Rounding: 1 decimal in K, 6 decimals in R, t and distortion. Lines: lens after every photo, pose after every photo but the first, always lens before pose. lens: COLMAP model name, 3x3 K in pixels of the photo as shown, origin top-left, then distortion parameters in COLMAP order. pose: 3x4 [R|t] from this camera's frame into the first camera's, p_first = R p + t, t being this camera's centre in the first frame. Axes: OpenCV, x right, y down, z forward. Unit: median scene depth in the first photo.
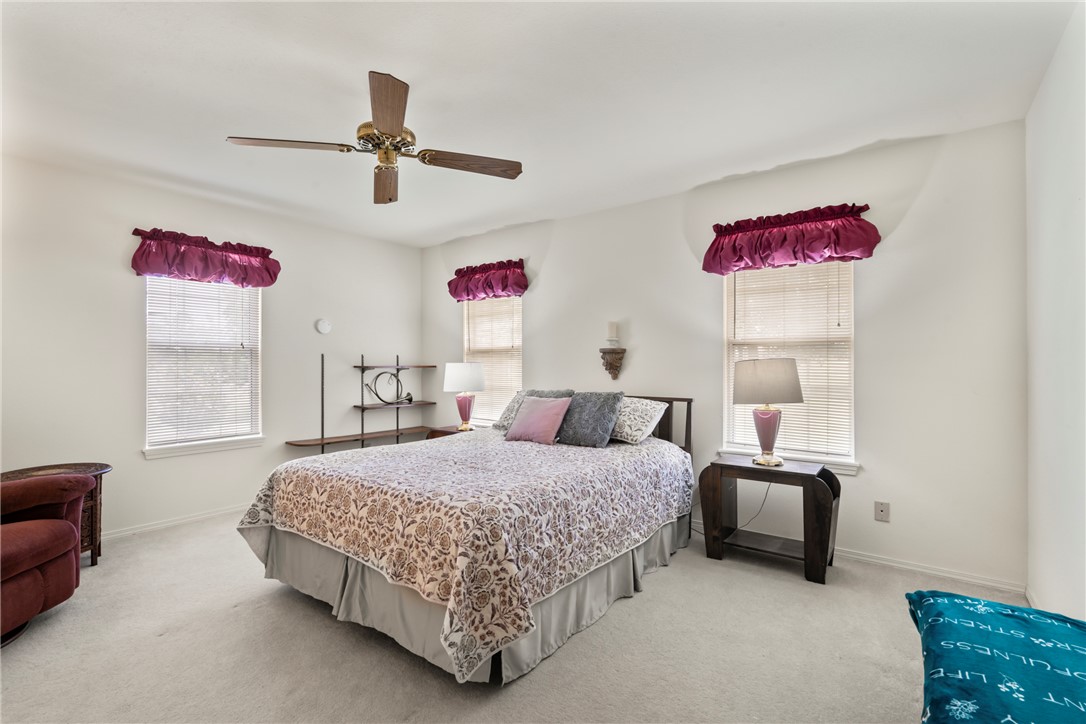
lens RADIAL K [[491.2, 0, 537.2], [0, 491.2, 357.7], [0, 0, 1]] dist [-0.012049, 0.000891]
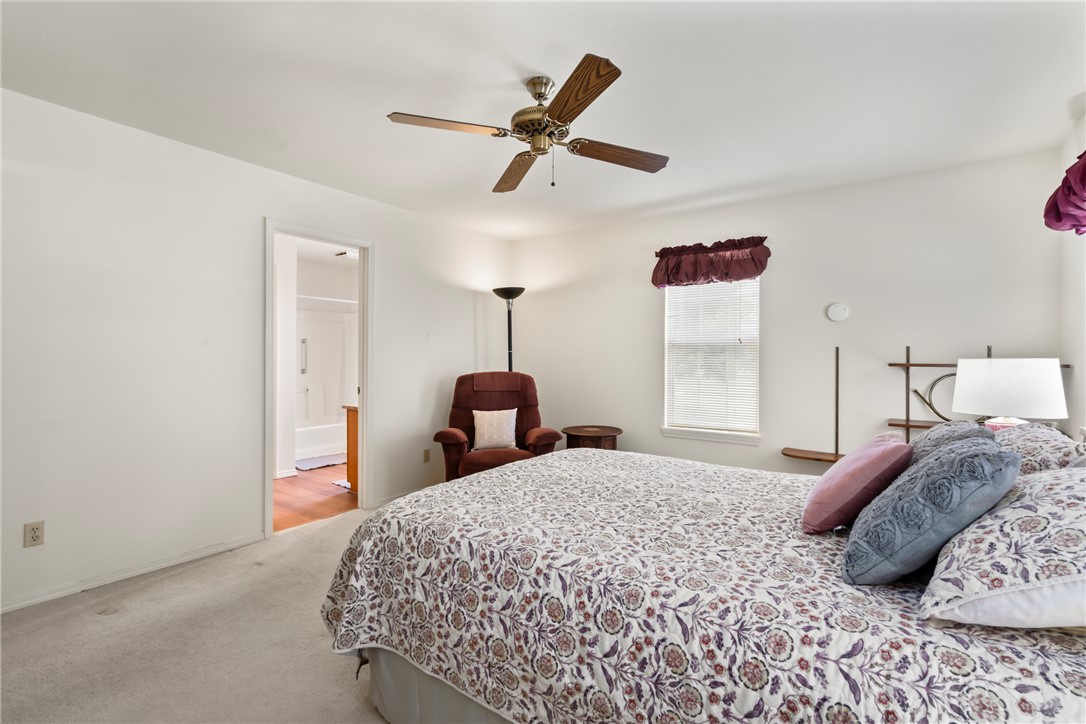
lens RADIAL K [[491.2, 0, 537.2], [0, 491.2, 357.7], [0, 0, 1]] dist [-0.012049, 0.000891]
pose [[0.028993, 0.001635, -0.999578, 0.394960], [0.010072, 0.999947, 0.001928, 0.003598], [0.999529, -0.010124, 0.028975, 0.583288]]
